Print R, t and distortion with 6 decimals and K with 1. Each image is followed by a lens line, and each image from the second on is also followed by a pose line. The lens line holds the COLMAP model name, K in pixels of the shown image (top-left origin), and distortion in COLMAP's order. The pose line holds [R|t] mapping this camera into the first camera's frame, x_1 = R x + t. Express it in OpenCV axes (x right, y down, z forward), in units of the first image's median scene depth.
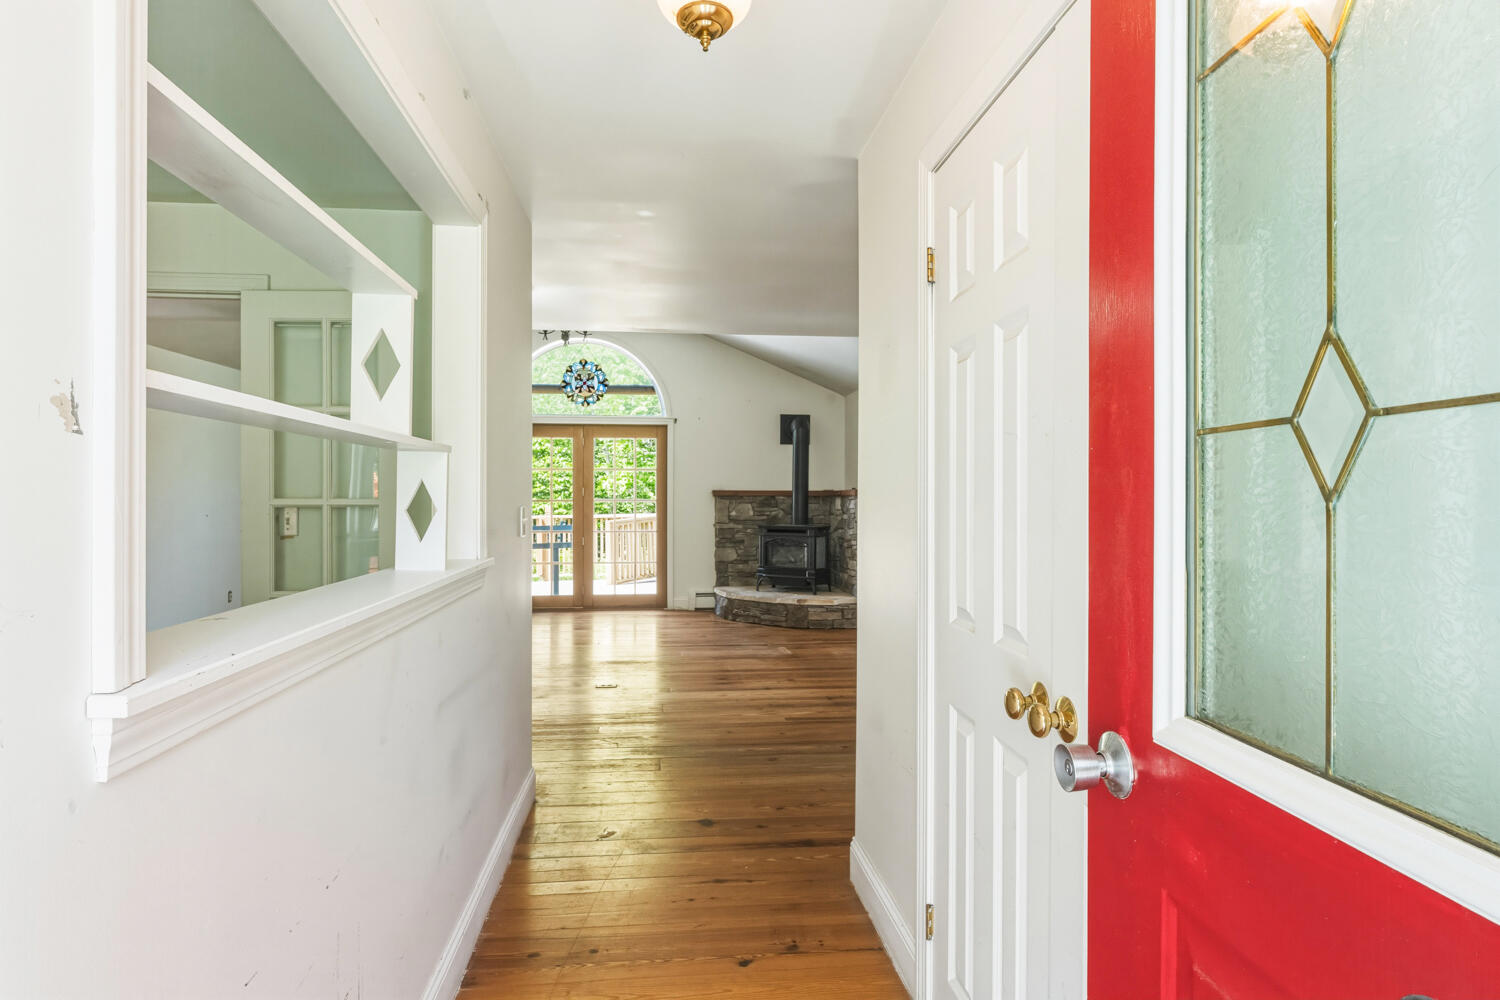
lens RADIAL K [[837.2, 0, 749.9], [0, 837.2, 495.1], [0, 0, 1]] dist [-0.000509, -0.000035]
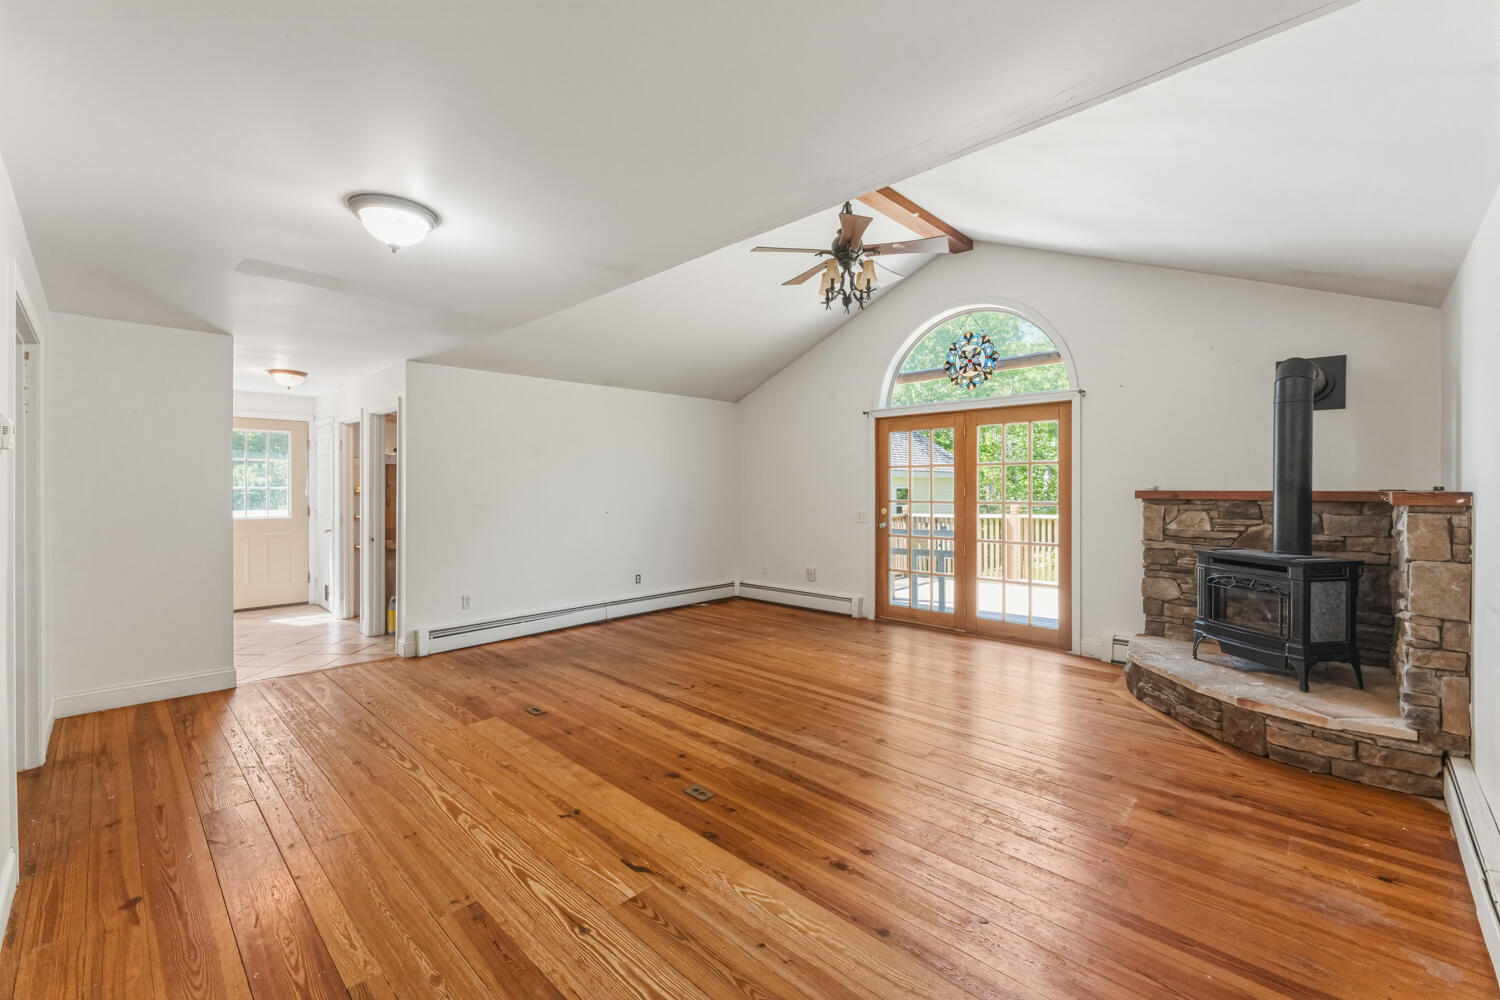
lens RADIAL K [[622.4, 0, 748.0], [0, 622.4, 494.9], [0, 0, 1]] dist [0.001996, 0.000140]
pose [[0.639087, 0.007962, -0.769093, 0.138140], [-0.005414, 0.999968, 0.005853, -0.003178], [0.769115, 0.000424, 0.639110, 0.437281]]
